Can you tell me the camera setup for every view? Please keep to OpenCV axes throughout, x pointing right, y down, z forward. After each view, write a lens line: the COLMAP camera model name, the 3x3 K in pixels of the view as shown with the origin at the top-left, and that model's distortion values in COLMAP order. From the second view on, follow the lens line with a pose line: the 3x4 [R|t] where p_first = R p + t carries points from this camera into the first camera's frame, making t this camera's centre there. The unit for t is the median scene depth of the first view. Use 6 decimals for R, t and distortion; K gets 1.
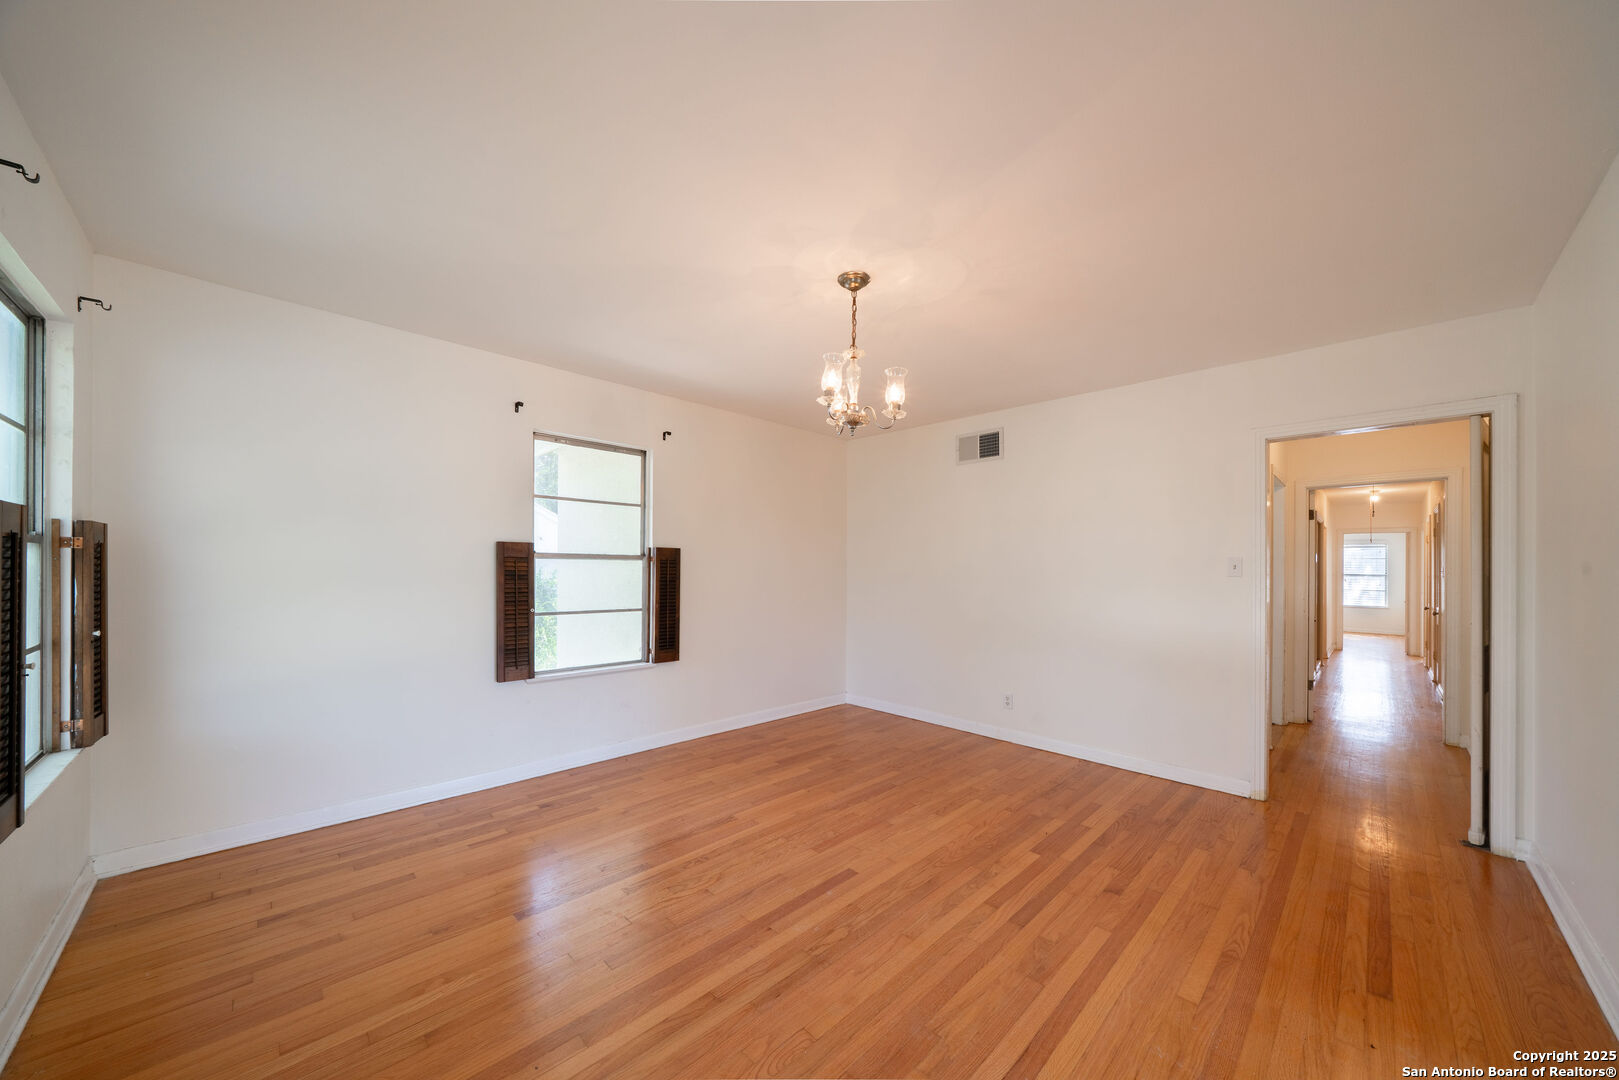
lens RADIAL K [[558.3, 0, 796.3], [0, 558.3, 570.6], [0, 0, 1]] dist [-0.000553, -0.000013]
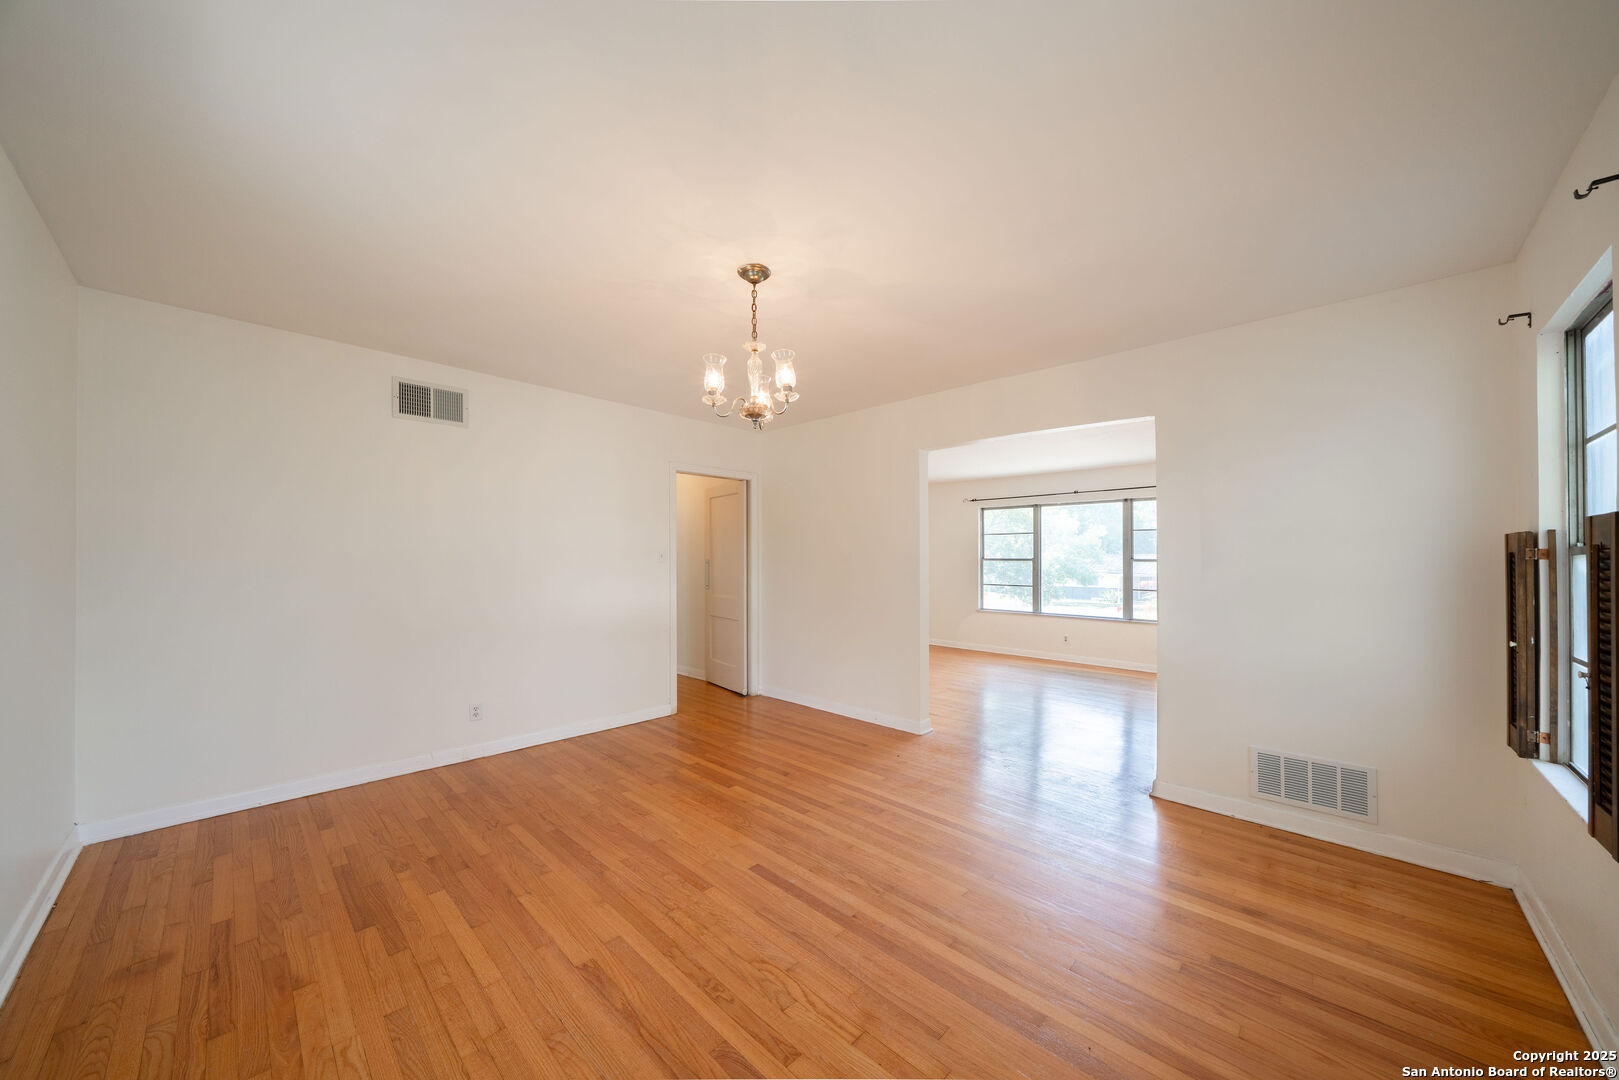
lens RADIAL K [[558.3, 0, 807.7], [0, 558.3, 552.0], [0, 0, 1]] dist [-0.000553, -0.000013]
pose [[-0.023394, 0.002747, 0.999723, -0.665508], [-0.001589, 0.999995, -0.002785, -0.014221], [-0.999725, -0.001654, -0.023389, 0.689082]]
